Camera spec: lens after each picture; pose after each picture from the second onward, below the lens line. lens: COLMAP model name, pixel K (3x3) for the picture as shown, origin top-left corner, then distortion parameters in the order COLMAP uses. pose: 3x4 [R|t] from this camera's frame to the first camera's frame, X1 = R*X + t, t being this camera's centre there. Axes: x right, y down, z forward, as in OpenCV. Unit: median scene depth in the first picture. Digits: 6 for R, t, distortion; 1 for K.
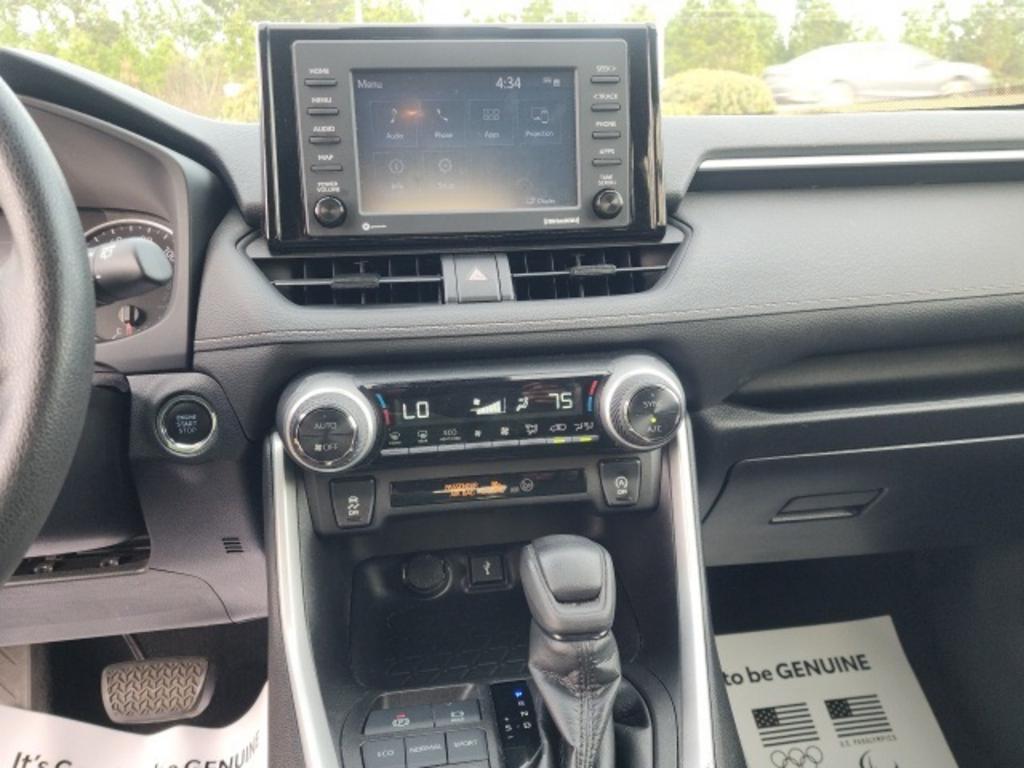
lens RADIAL K [[795.8, 0, 524.1], [0, 795.8, 389.5], [0, 0, 1]] dist [0.053195, -0.044826]
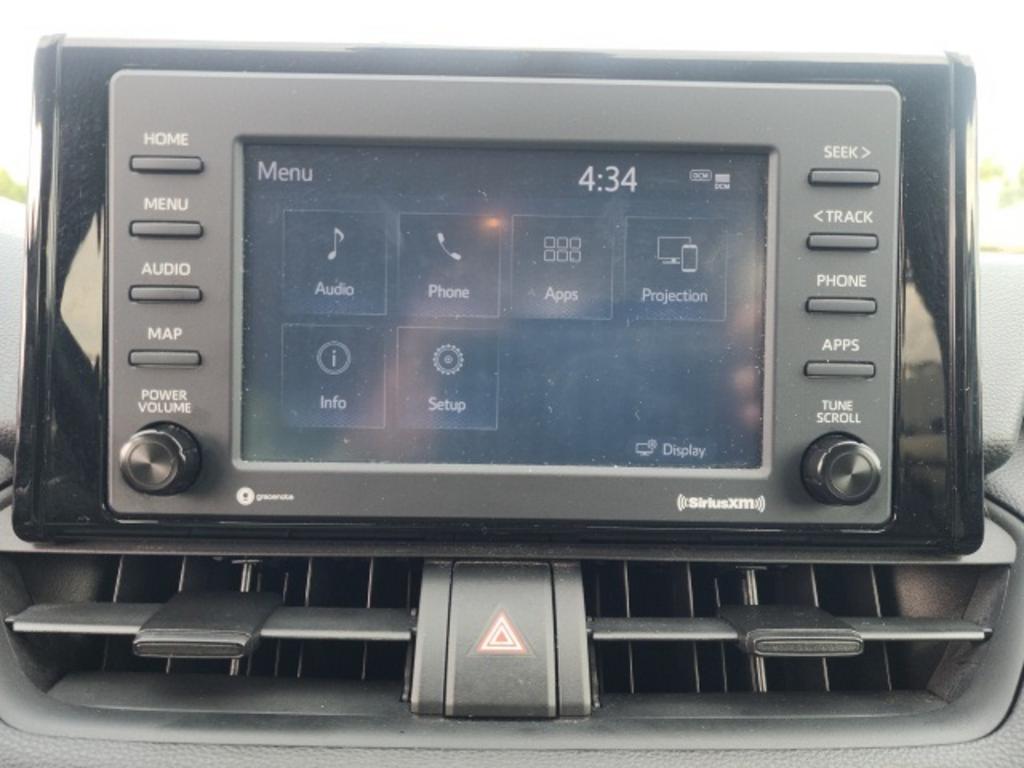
lens RADIAL K [[795.8, 0, 533.4], [0, 795.8, 375.2], [0, 0, 1]] dist [0.053195, -0.044826]
pose [[0.992374, 0.053737, -0.110938, -0.006113], [-0.070415, 0.985812, -0.152368, -0.211833], [0.101176, 0.159017, 0.982078, 0.593313]]
